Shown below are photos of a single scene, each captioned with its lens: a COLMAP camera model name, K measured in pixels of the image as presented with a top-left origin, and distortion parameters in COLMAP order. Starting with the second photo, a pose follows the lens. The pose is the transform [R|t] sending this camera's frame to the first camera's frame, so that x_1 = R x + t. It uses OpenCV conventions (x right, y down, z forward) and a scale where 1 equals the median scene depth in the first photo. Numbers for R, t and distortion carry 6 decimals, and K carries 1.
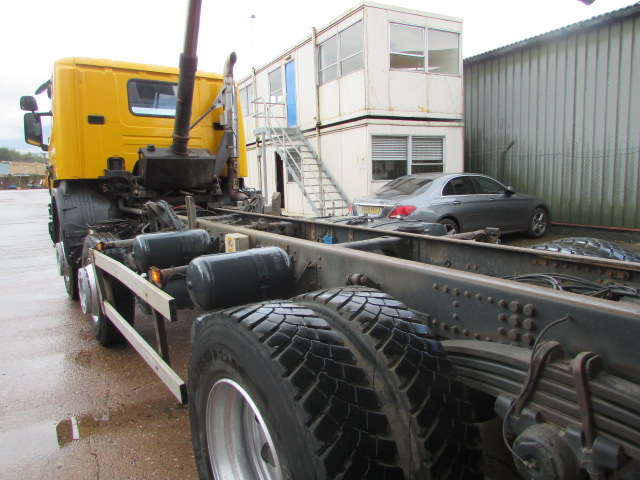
lens RADIAL K [[441.8, 0, 320.0], [0, 441.8, 240.0], [0, 0, 1]] dist [-0.022119, 0.000757]
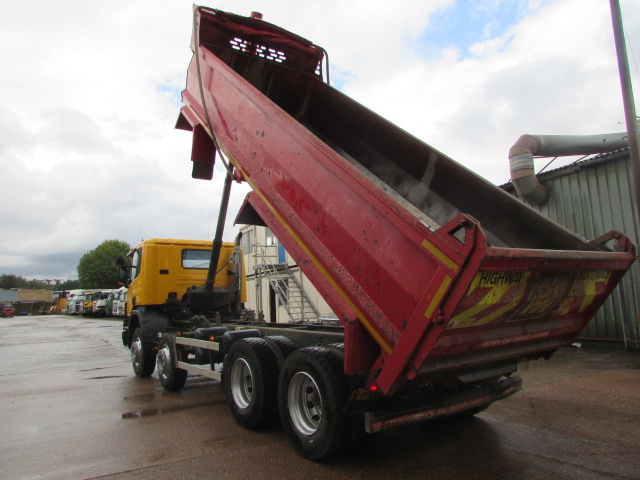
lens RADIAL K [[441.8, 0, 320.0], [0, 441.8, 240.0], [0, 0, 1]] dist [-0.022119, 0.000757]
pose [[0.999877, -0.015590, 0.001883, 0.119482], [0.015510, 0.961750, -0.273490, 0.096220], [0.002453, 0.273485, 0.961873, -0.702062]]
